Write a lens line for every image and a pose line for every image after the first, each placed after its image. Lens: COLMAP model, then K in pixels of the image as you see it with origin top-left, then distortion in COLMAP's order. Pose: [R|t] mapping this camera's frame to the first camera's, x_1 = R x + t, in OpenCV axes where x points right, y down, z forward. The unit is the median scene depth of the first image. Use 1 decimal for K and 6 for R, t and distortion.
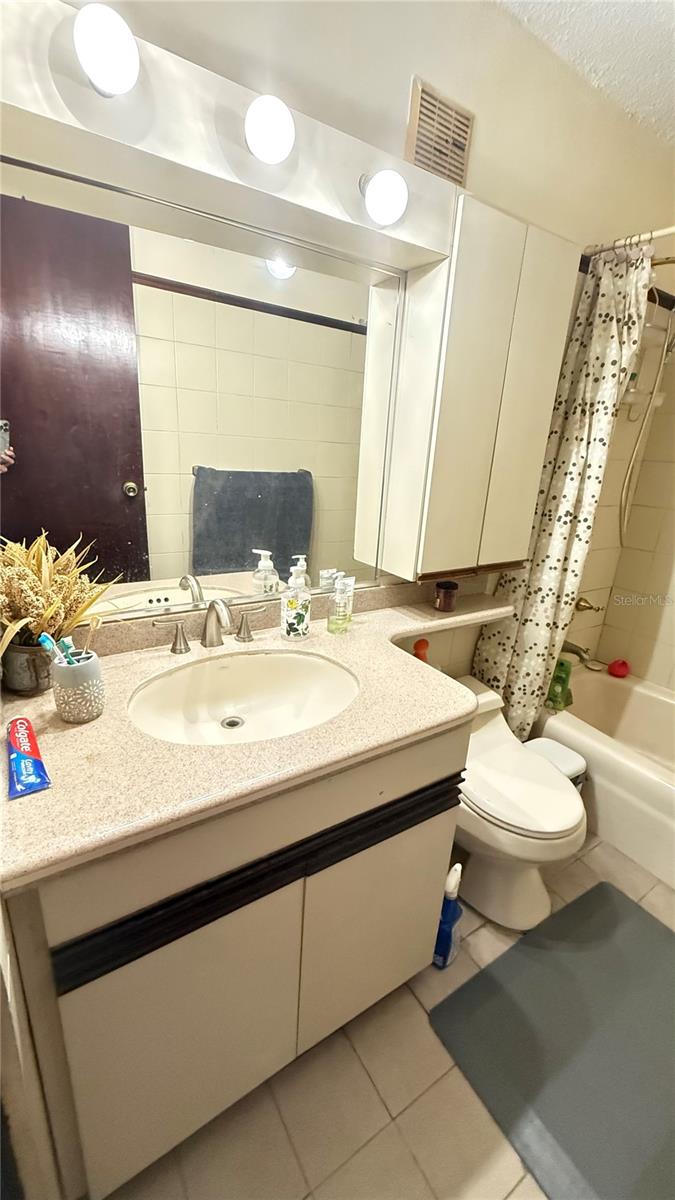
lens RADIAL K [[478.4, 0, 339.2], [0, 478.4, 599.0], [0, 0, 1]] dist [0.000250, 0.000410]
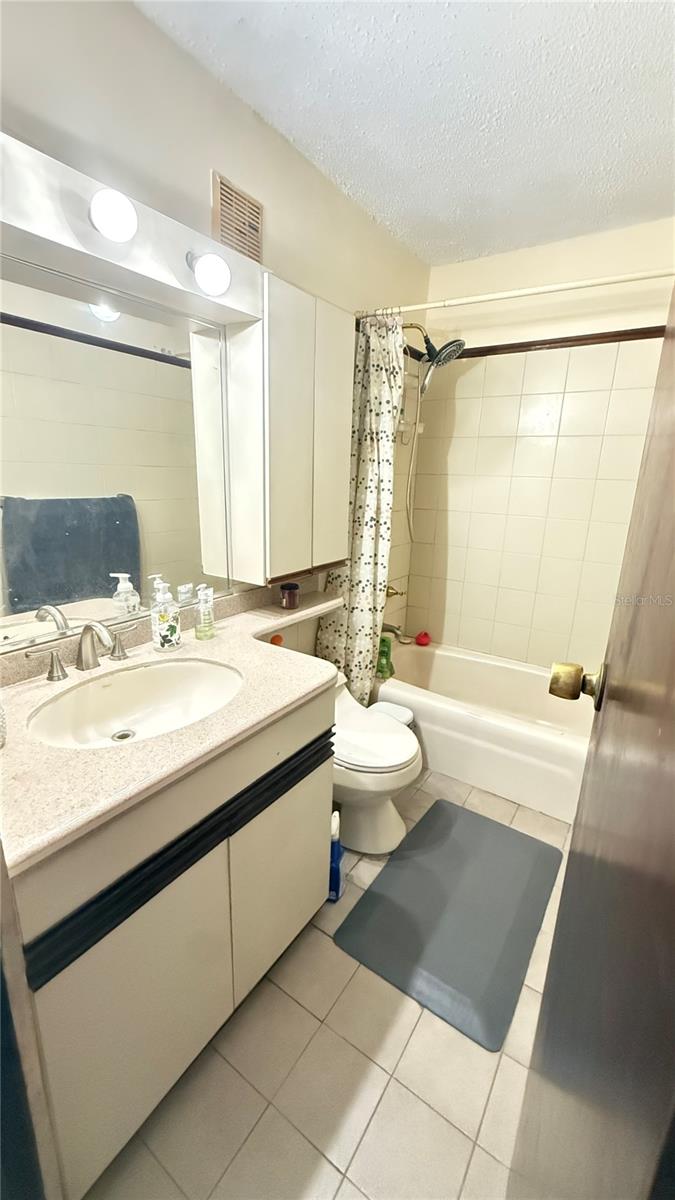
lens RADIAL K [[478.4, 0, 336.5], [0, 478.4, 599.6], [0, 0, 1]] dist [0.000250, 0.000410]
pose [[0.921007, -0.131025, 0.366849, -0.115641], [0.142233, 0.989827, -0.003560, 0.026458], [-0.362650, 0.055457, 0.930274, -0.146664]]
